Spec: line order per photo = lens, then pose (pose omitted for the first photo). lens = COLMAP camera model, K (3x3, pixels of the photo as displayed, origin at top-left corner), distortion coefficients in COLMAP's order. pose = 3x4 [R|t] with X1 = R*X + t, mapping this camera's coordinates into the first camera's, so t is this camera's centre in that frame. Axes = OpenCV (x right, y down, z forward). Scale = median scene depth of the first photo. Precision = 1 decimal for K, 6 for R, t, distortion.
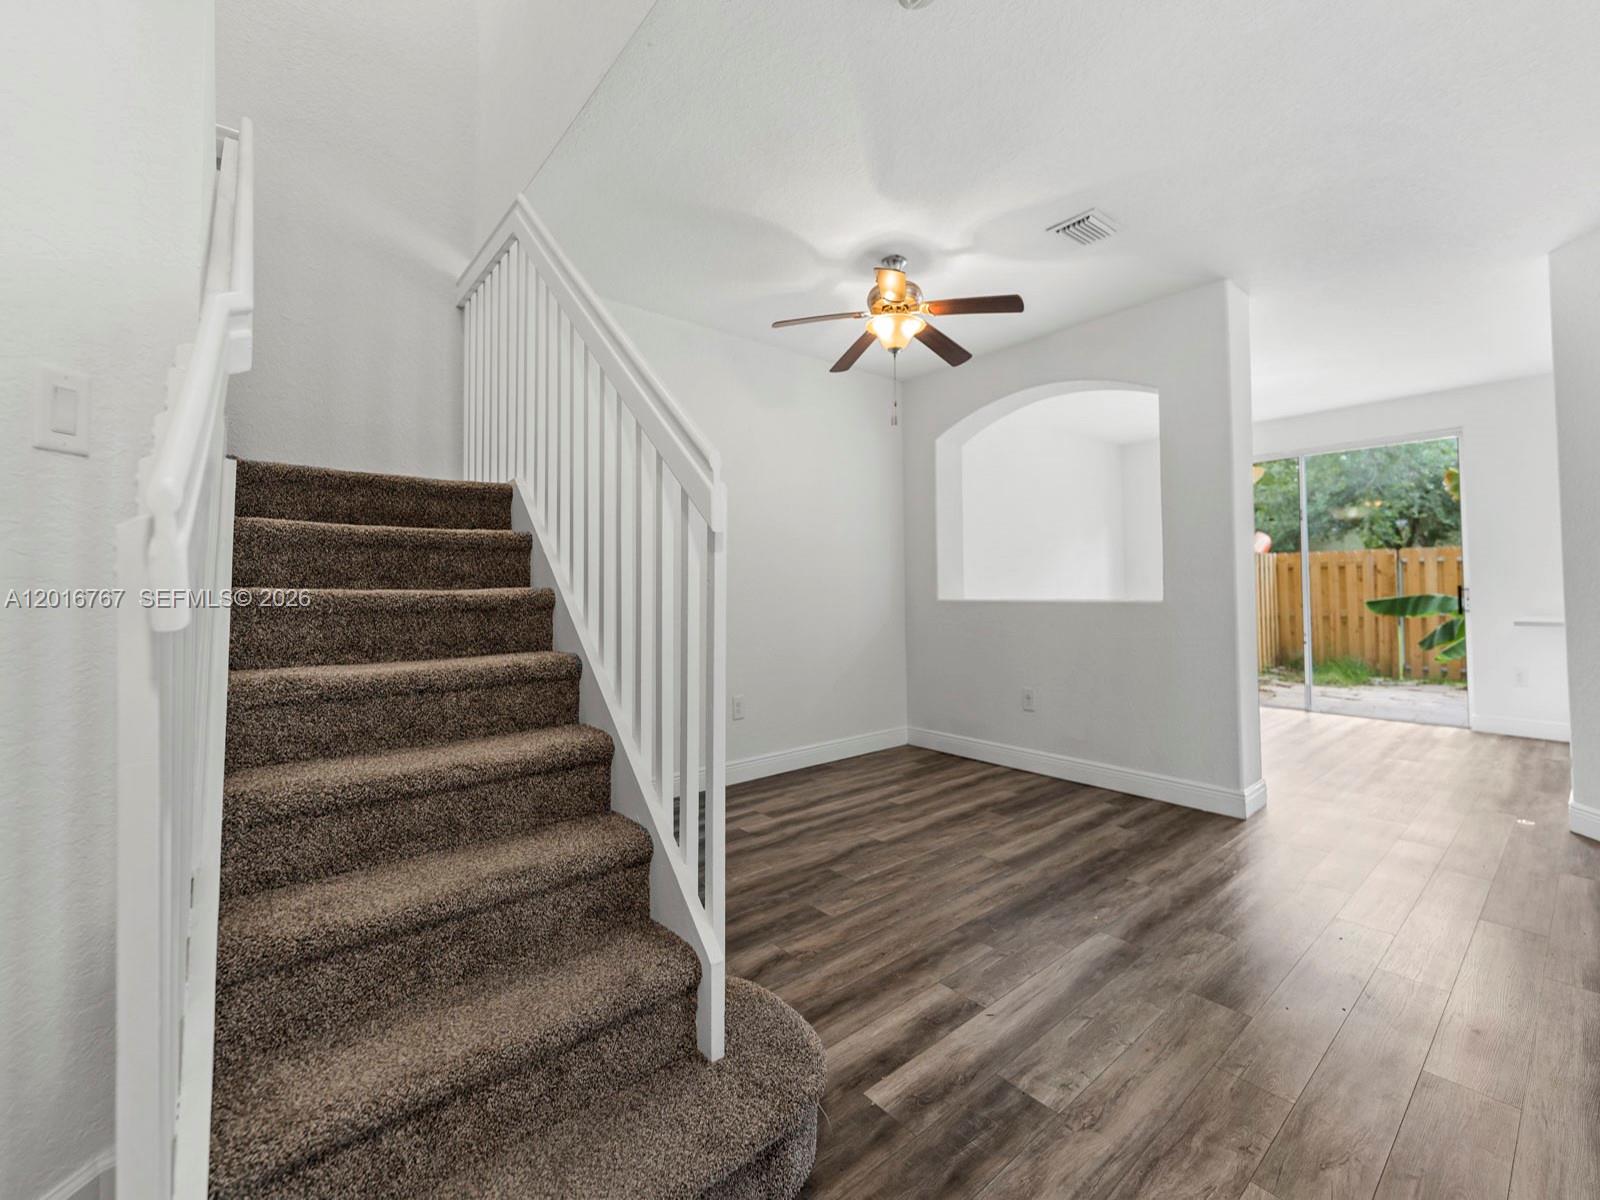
lens RADIAL K [[656.8, 0, 794.1], [0, 656.8, 578.8], [0, 0, 1]] dist [0.000806, -0.000600]
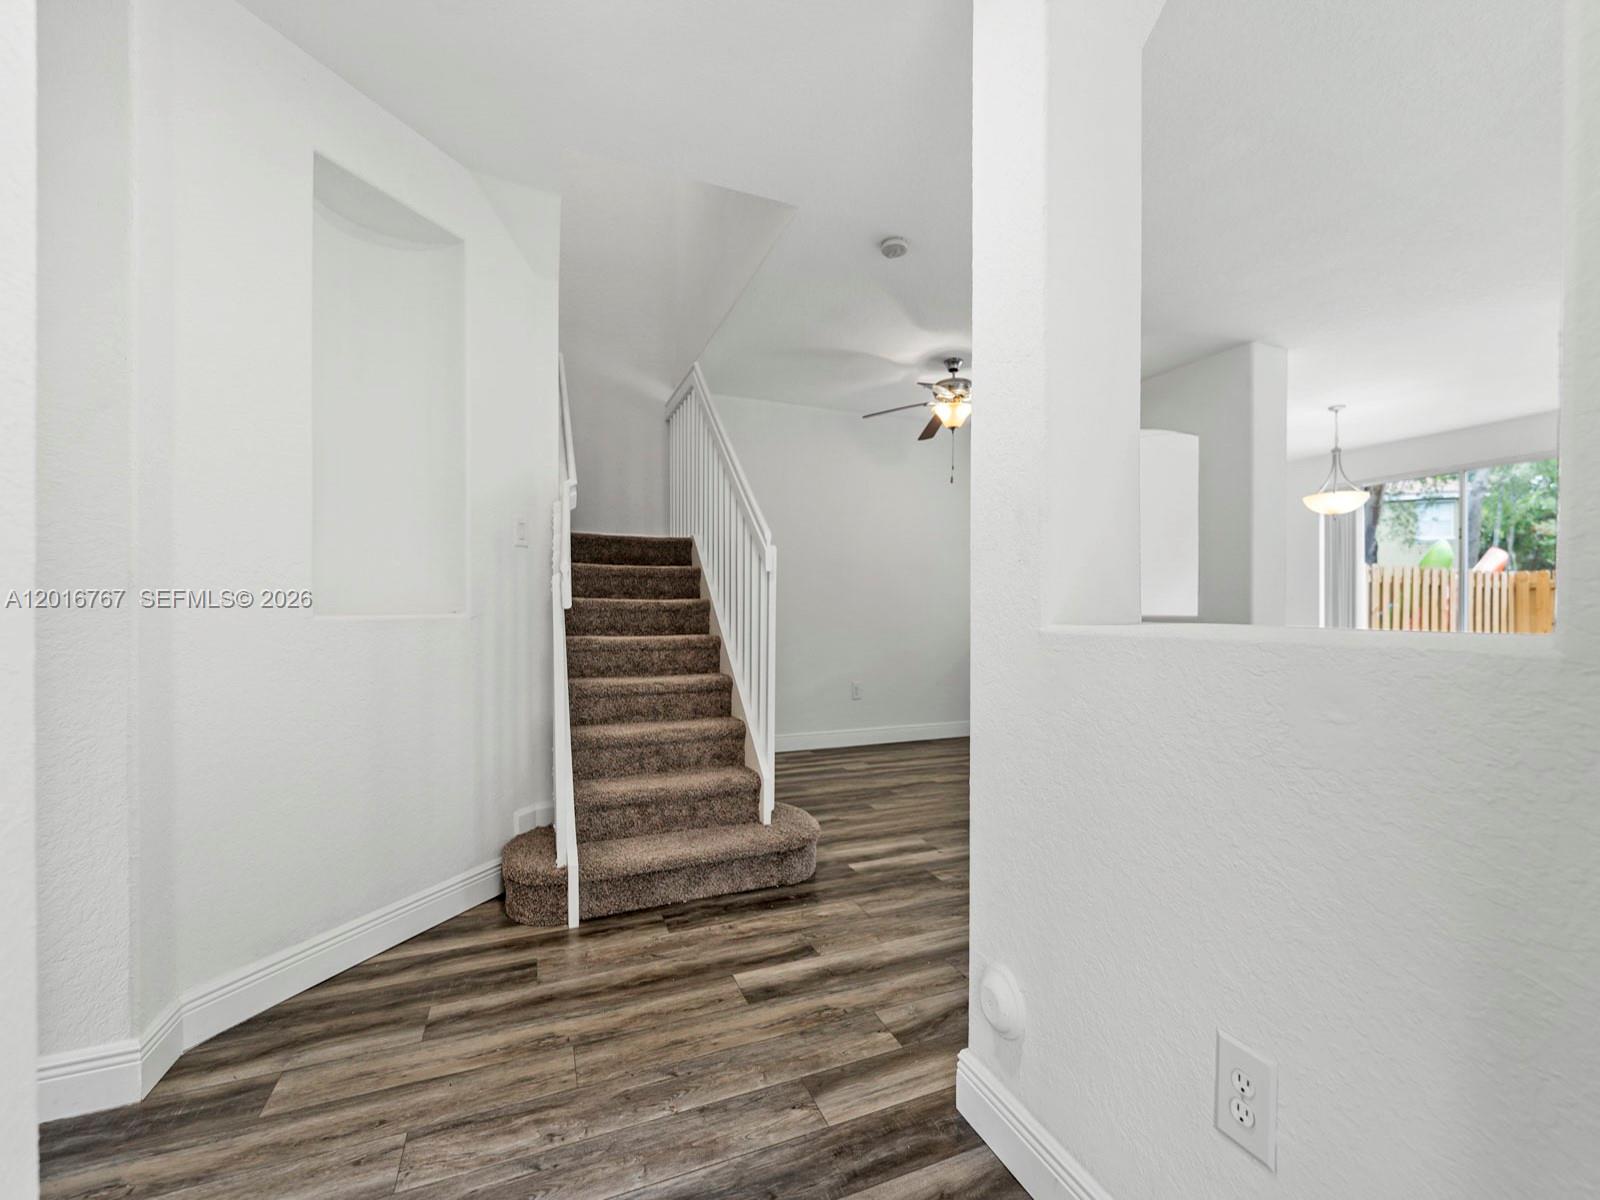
lens RADIAL K [[656.8, 0, 794.5], [0, 656.8, 614.4], [0, 0, 1]] dist [0.000806, -0.000600]
pose [[0.953766, 0.012734, -0.300281, 0.319738], [-0.003833, 0.999536, 0.030211, 0.000500], [0.300526, -0.027663, 0.953372, -0.517020]]
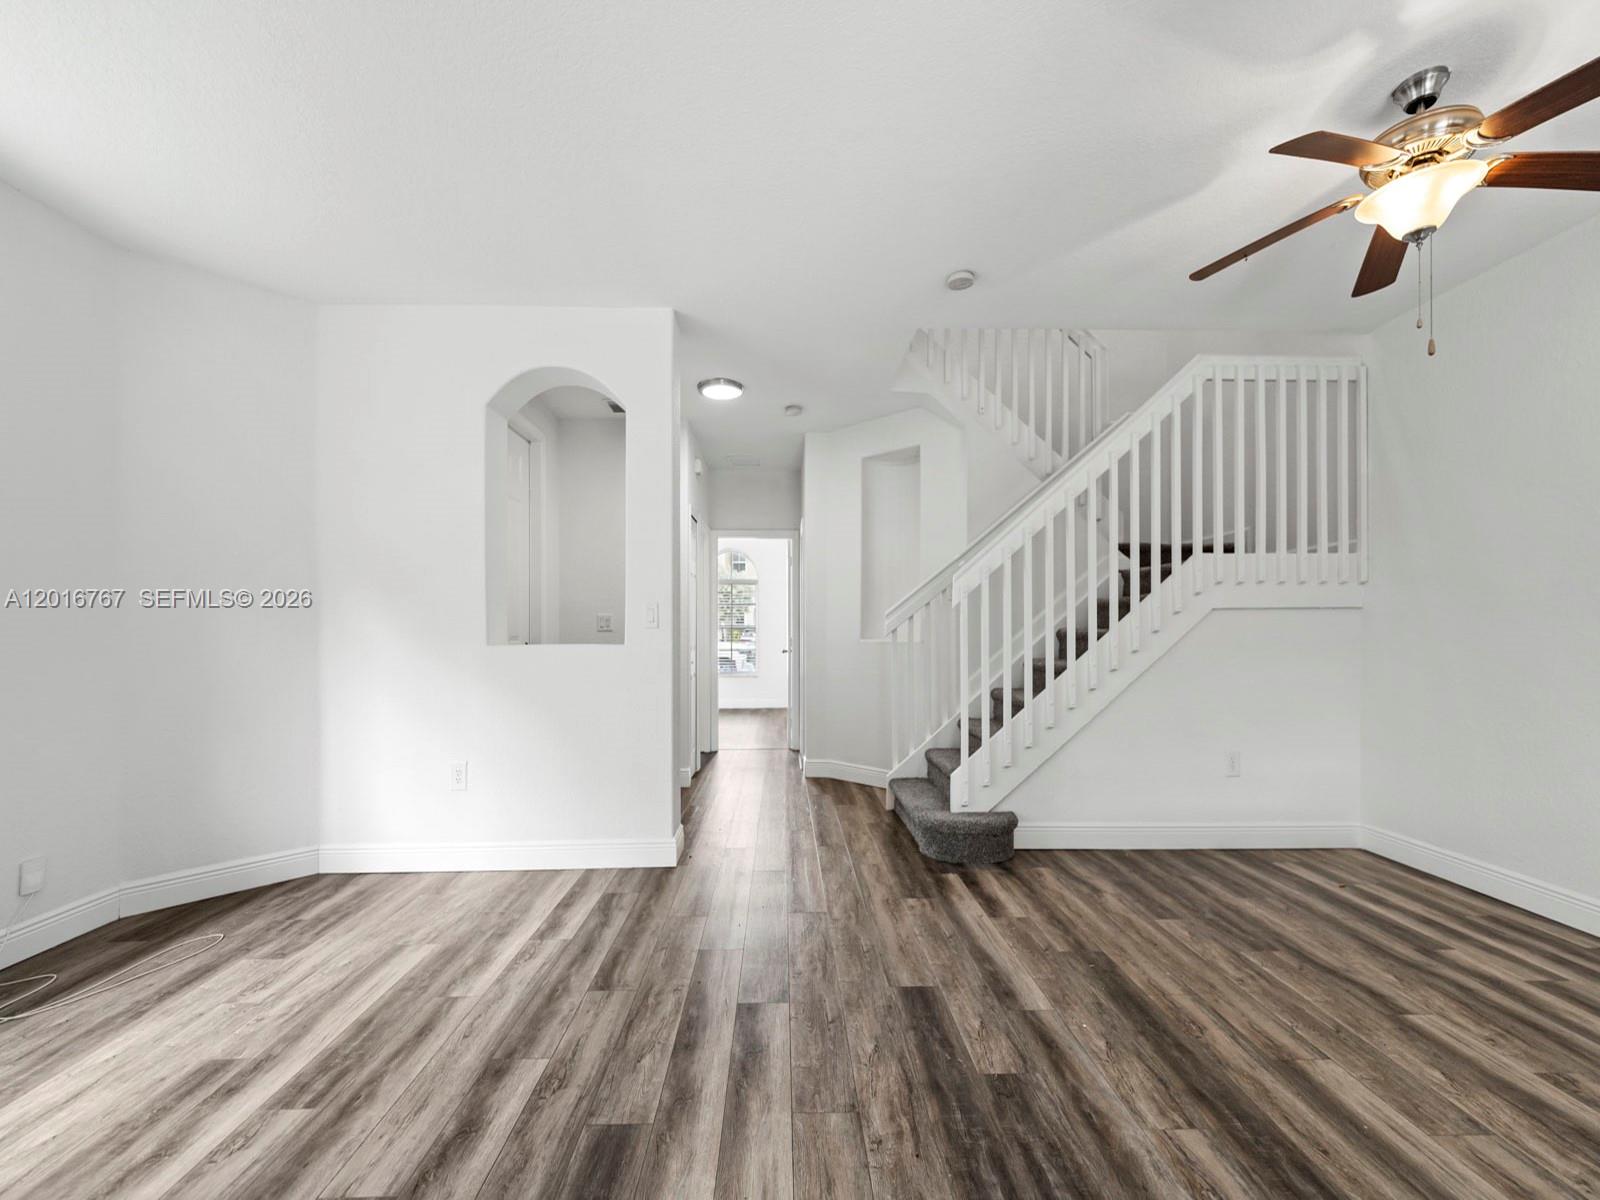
lens RADIAL K [[656.8, 0, 794.4], [0, 656.8, 628.6], [0, 0, 1]] dist [0.000806, -0.000600]
pose [[-0.612824, 0.004234, -0.790208, 1.241418], [0.018014, 0.999801, -0.008614, 0.018304], [0.790014, -0.019514, -0.612778, 1.145041]]
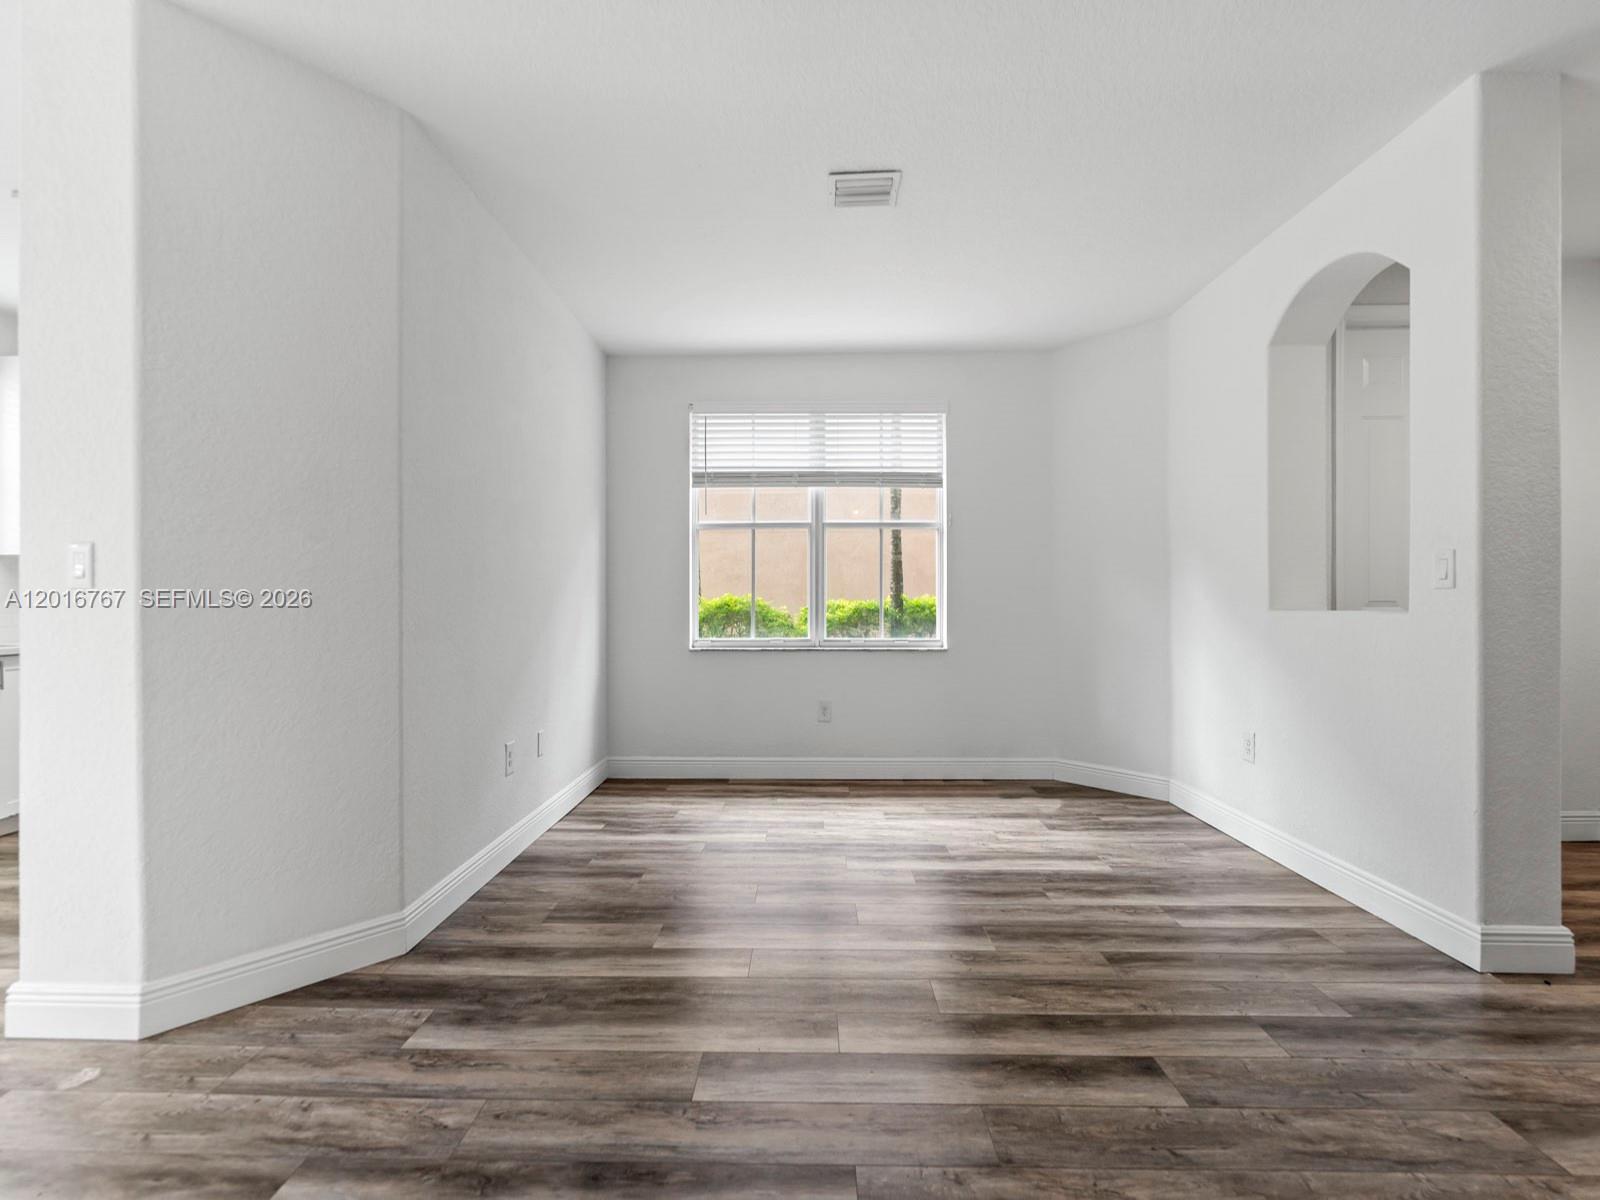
lens RADIAL K [[656.8, 0, 800.5], [0, 656.8, 602.5], [0, 0, 1]] dist [0.000806, -0.000600]
pose [[-0.765215, 0.007064, 0.643737, 0.490804], [-0.000044, 0.999939, -0.011025, 0.028936], [-0.643775, -0.008464, -0.765168, 1.310783]]
